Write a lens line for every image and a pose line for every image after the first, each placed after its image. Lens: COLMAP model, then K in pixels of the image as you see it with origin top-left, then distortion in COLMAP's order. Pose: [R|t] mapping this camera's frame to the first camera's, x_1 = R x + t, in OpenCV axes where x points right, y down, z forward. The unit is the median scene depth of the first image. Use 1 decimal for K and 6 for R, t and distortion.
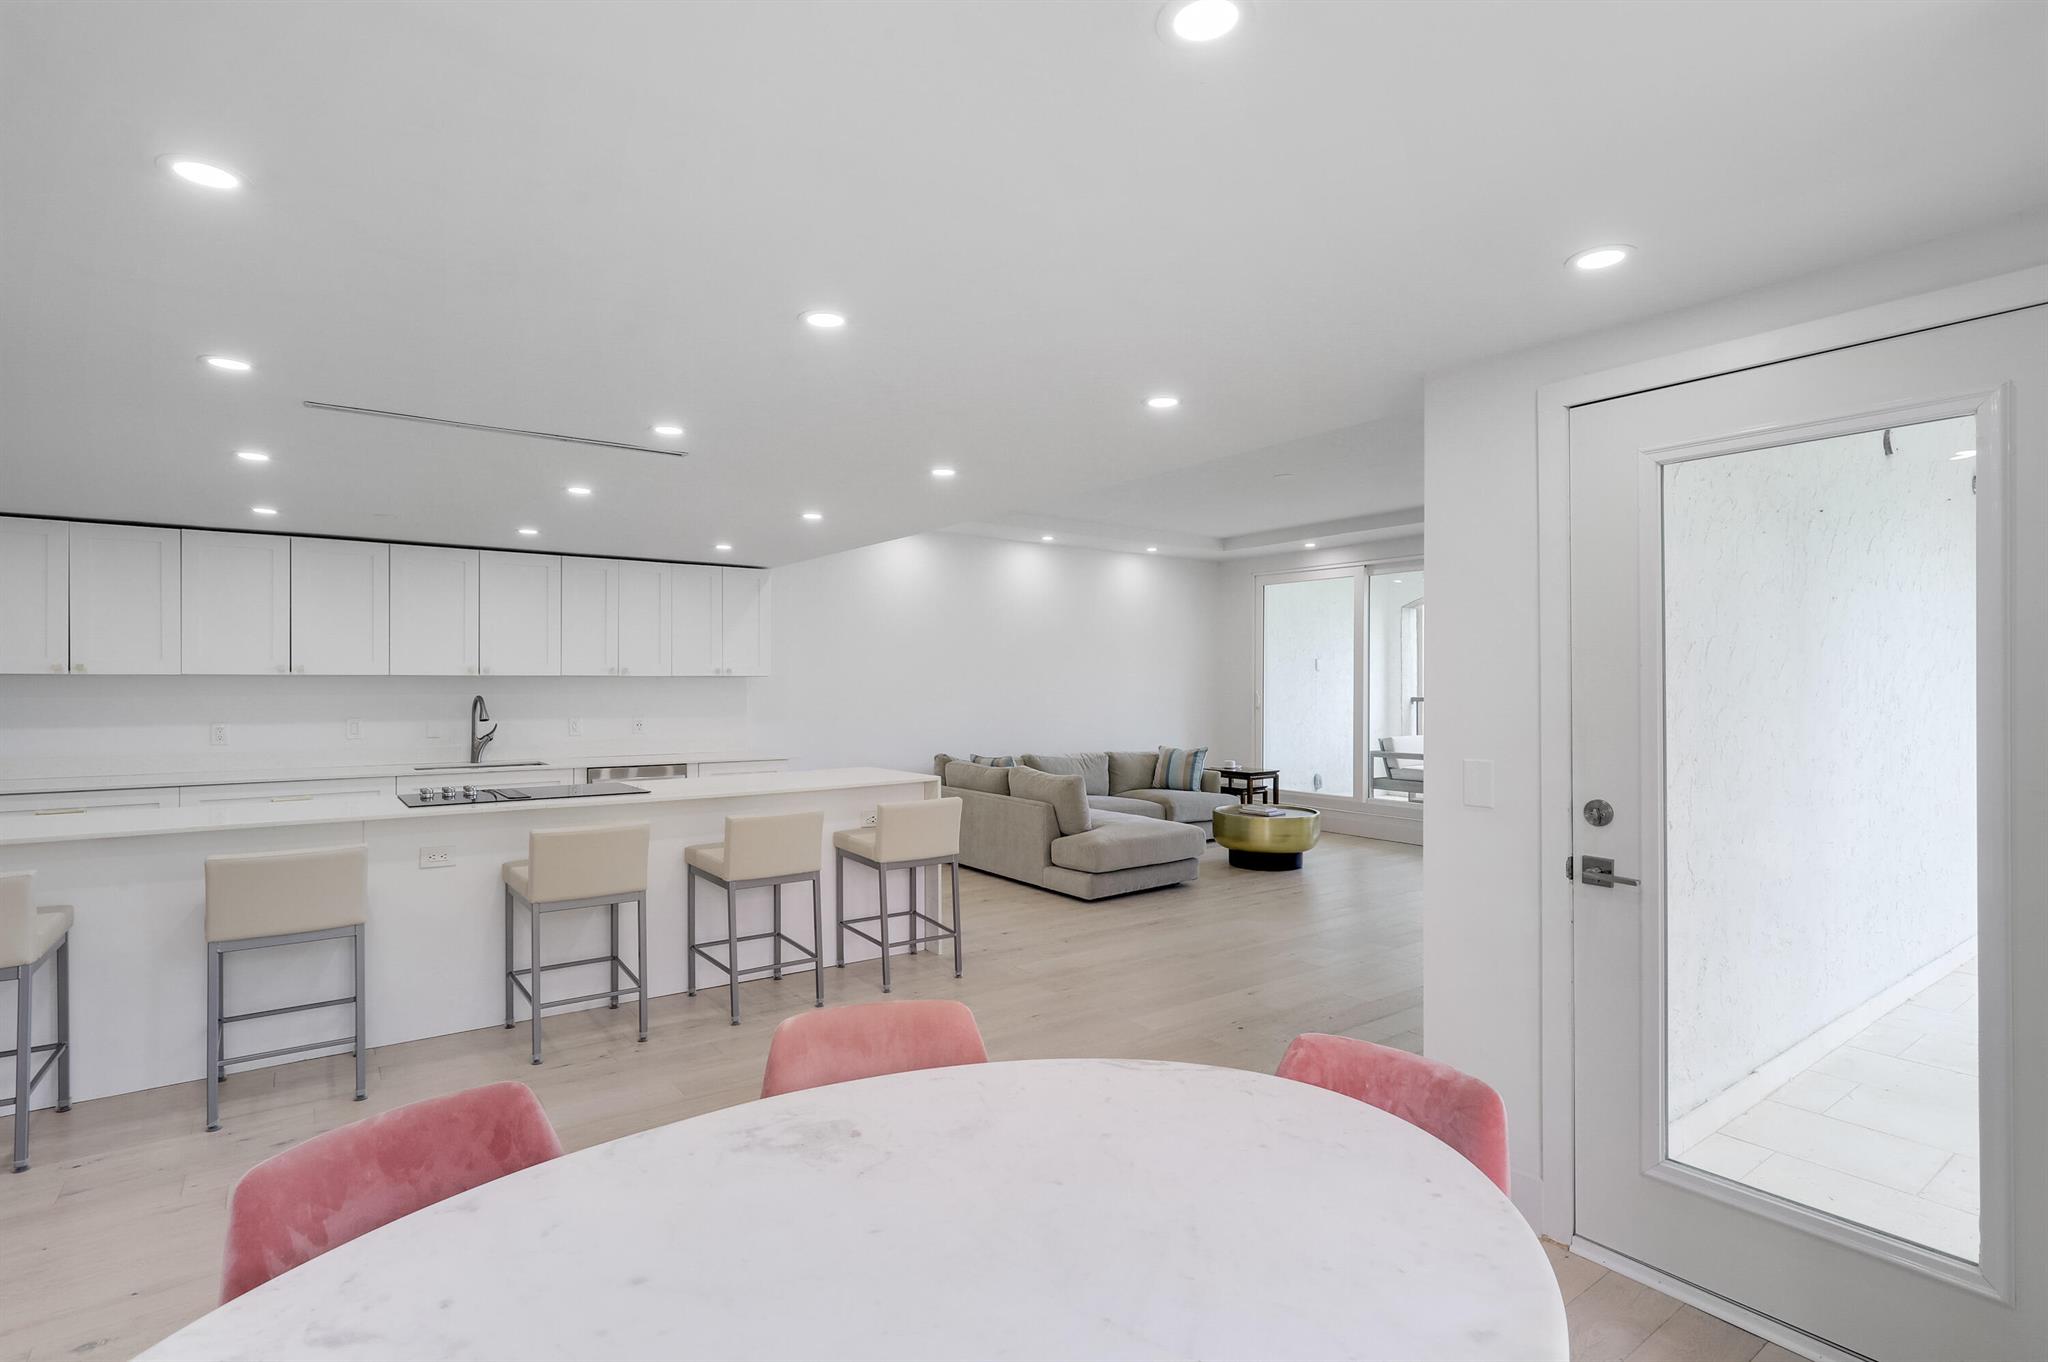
lens RADIAL K [[1015.5, 0, 1039.8], [0, 1015.5, 691.6], [0, 0, 1]] dist [0.001499, 0.000063]
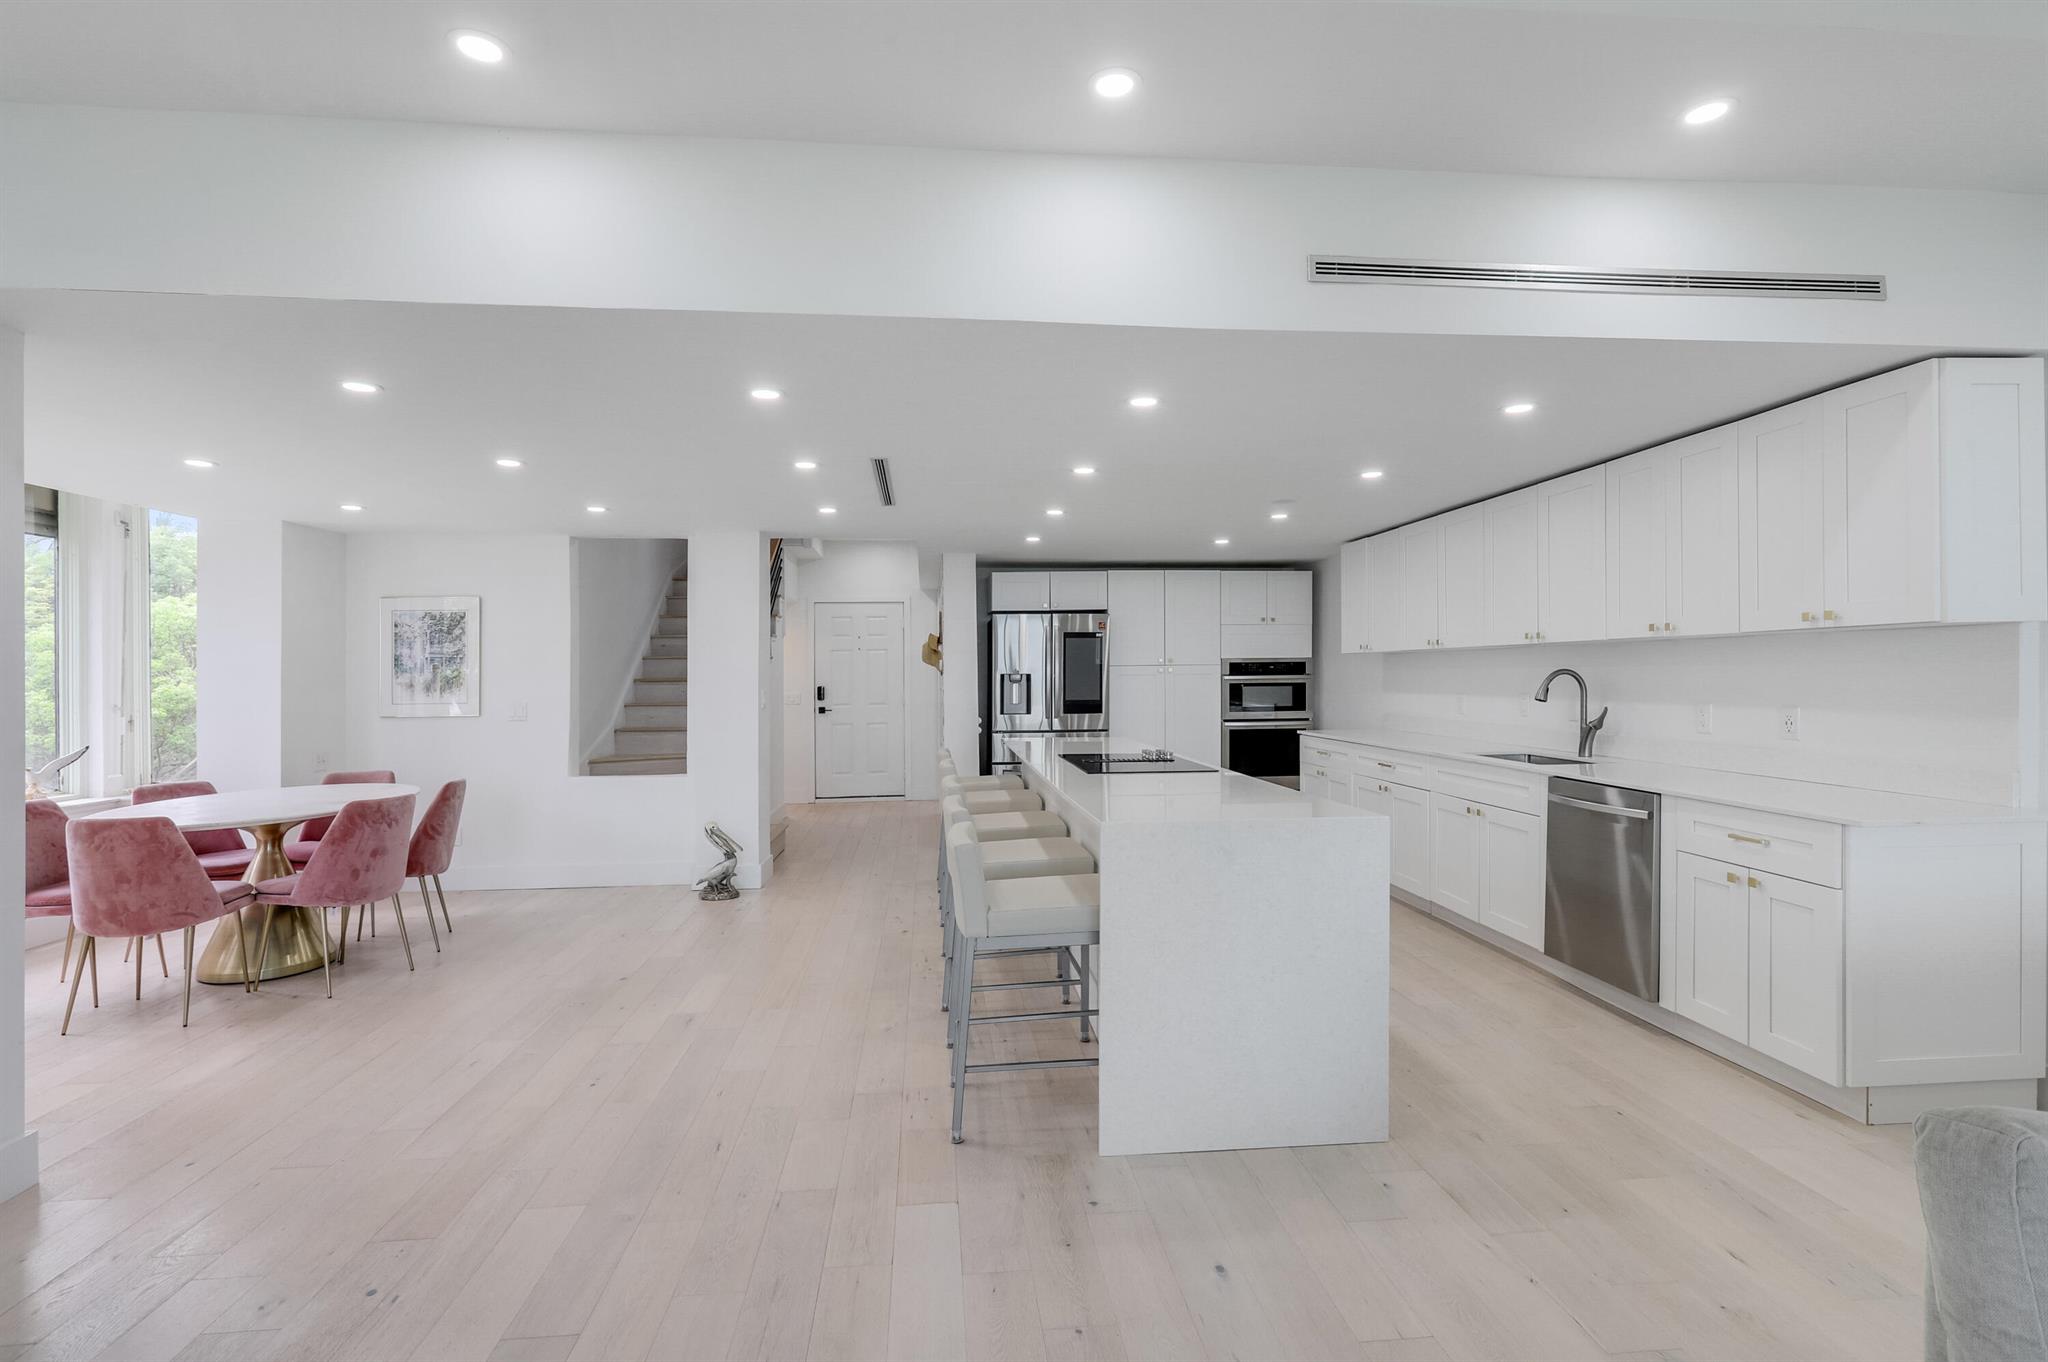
lens RADIAL K [[986.4, 0, 1024.0], [0, 986.4, 681.0], [0, 0, 1]] dist [-0.000085, -0.000191]
pose [[-0.525683, 0.005650, -0.850662, 0.211356], [-0.002092, 0.999966, 0.007935, 0.005575], [0.850678, 0.005951, -0.525654, 0.731375]]
